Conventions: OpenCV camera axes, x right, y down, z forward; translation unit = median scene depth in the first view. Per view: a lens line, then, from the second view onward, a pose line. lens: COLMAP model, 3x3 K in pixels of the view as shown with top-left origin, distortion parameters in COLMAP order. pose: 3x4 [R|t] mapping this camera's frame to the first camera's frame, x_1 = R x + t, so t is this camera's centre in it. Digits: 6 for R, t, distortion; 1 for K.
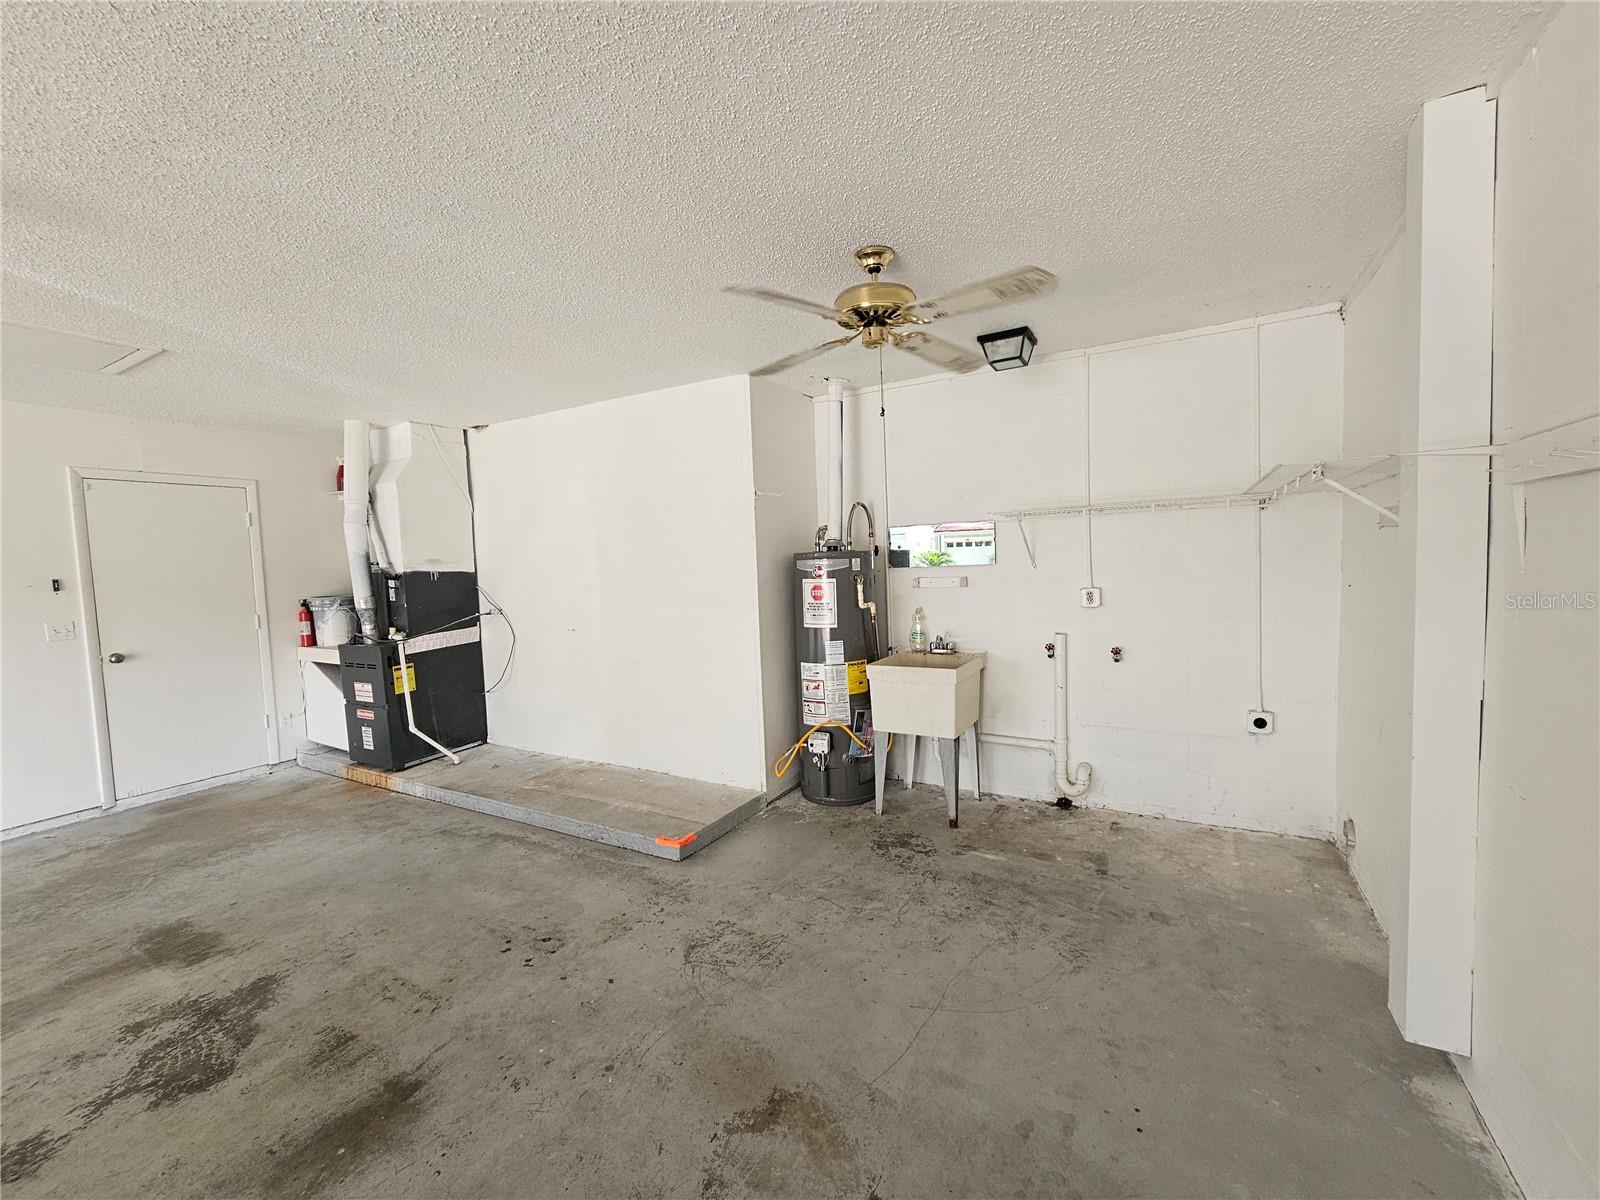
lens RADIAL K [[656.3, 0, 800.0], [0, 656.3, 600.0], [0, 0, 1]] dist [0.000327, 0.000338]
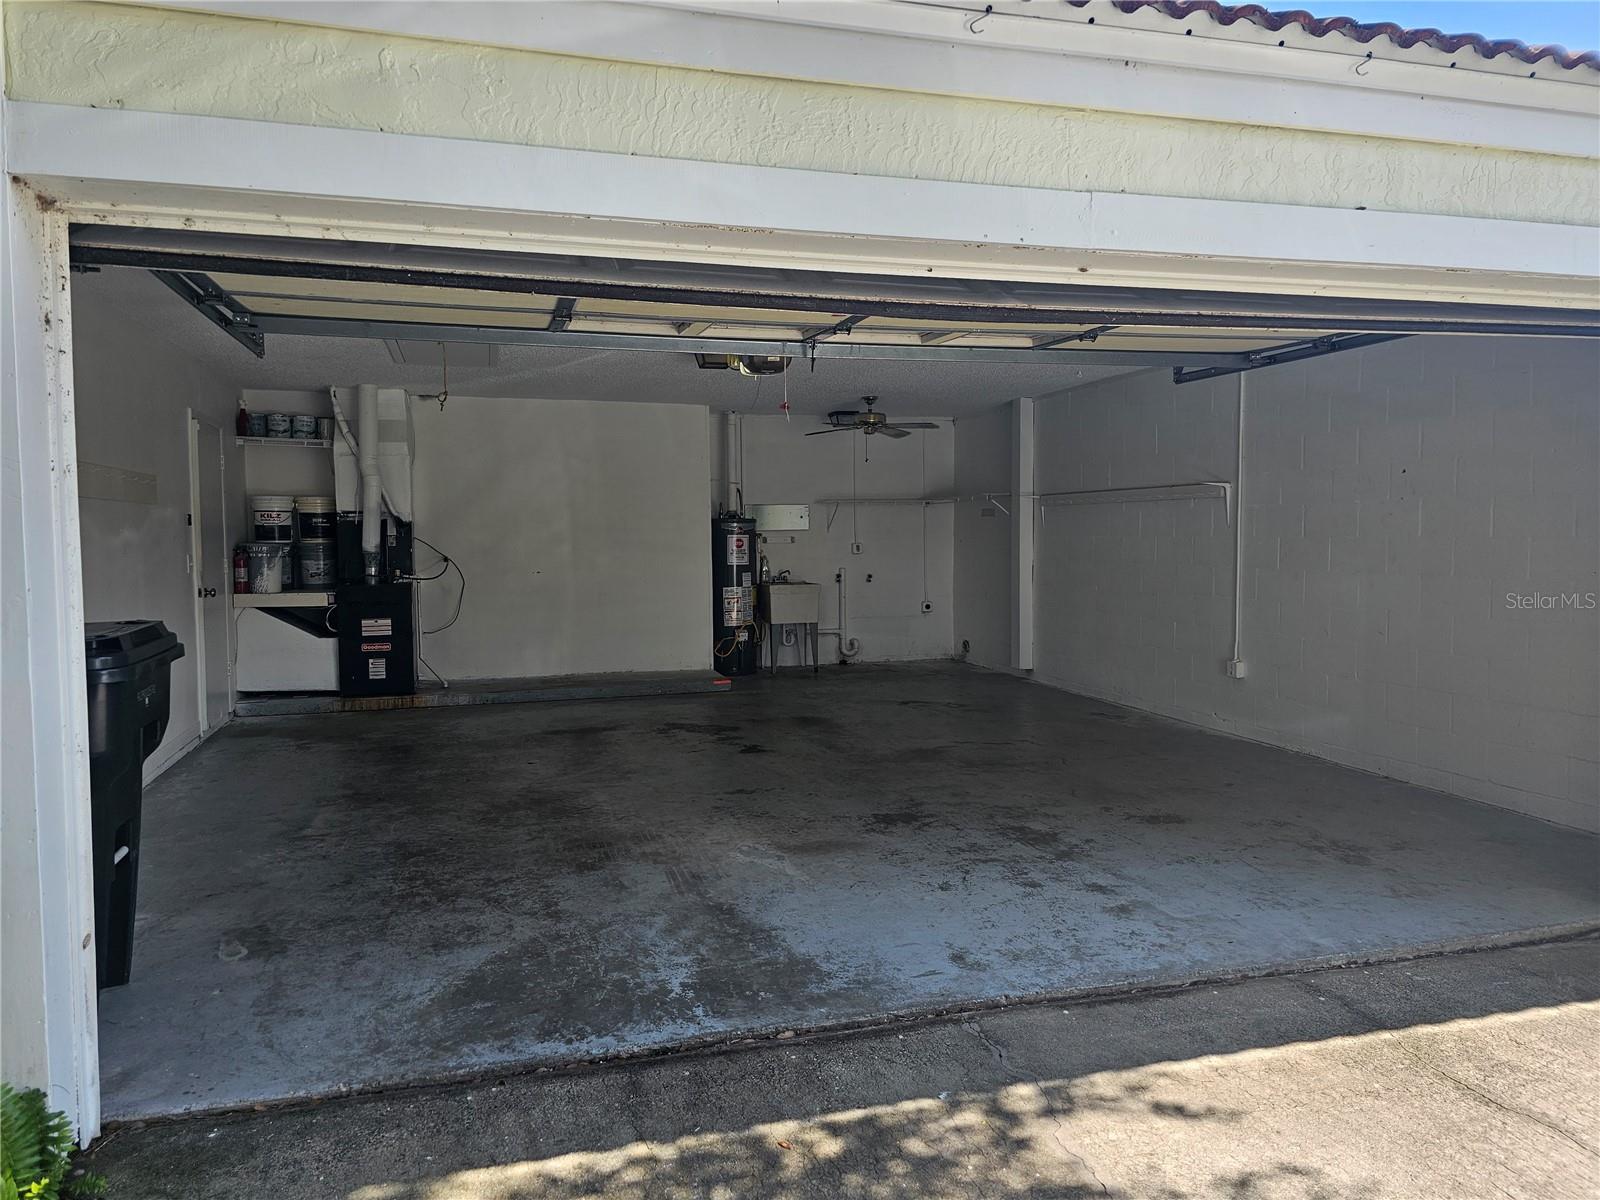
lens RADIAL K [[1074.0, 0, 800.0], [0, 1074.0, 600.0], [0, 0, 1]] dist [0.000409, 0.000095]
pose [[0.673139, -0.013507, 0.739393, -1.751948], [0.027533, 0.999598, -0.006805, 0.146860], [-0.739004, 0.024938, 0.673240, -0.839997]]
